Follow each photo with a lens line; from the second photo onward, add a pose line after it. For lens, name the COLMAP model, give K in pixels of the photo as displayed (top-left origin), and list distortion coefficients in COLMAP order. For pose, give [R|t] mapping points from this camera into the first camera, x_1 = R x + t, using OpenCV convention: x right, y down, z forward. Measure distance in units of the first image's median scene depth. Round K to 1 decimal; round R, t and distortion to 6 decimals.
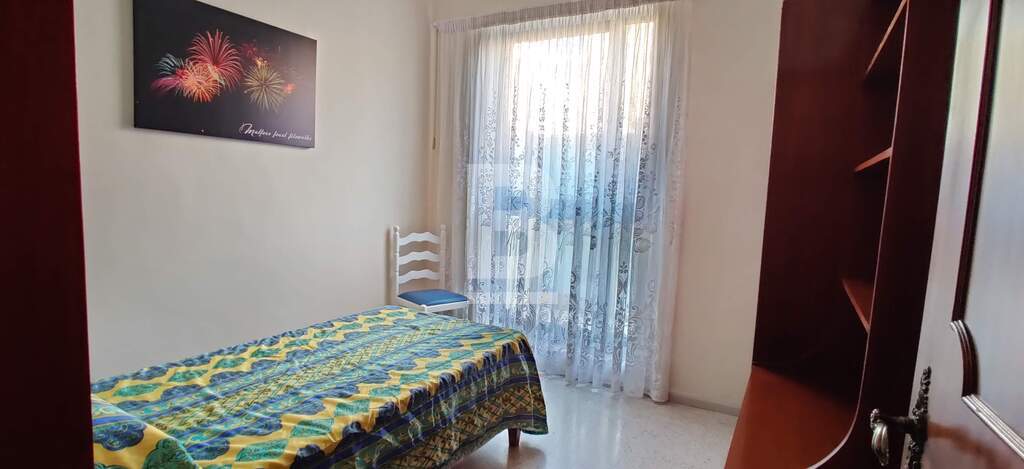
lens RADIAL K [[507.1, 0, 509.0], [0, 507.1, 237.1], [0, 0, 1]] dist [-0.003258, -0.001970]
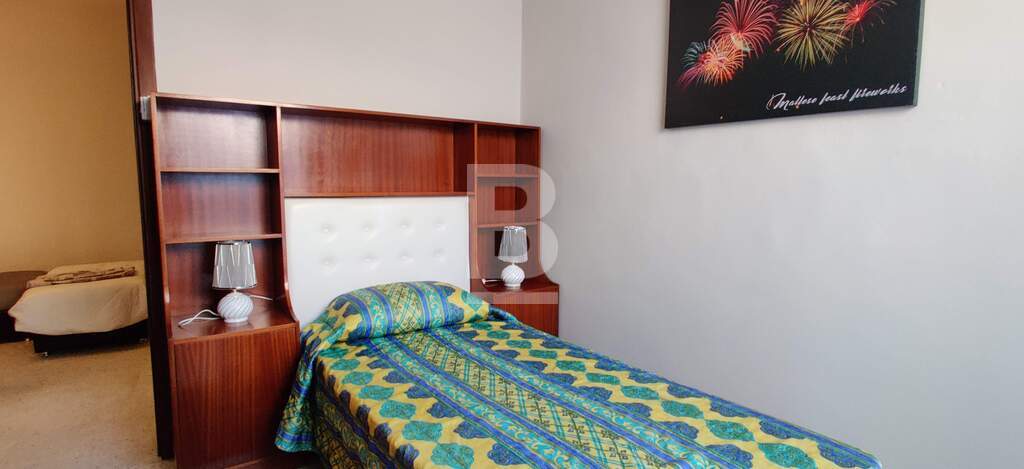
lens RADIAL K [[507.1, 0, 509.0], [0, 507.1, 237.1], [0, 0, 1]] dist [-0.003258, -0.001970]
pose [[-0.408094, 0.047727, -0.911691, 0.311373], [-0.116470, 0.987751, 0.103843, -0.062723], [0.905480, 0.148562, -0.397537, 1.057598]]
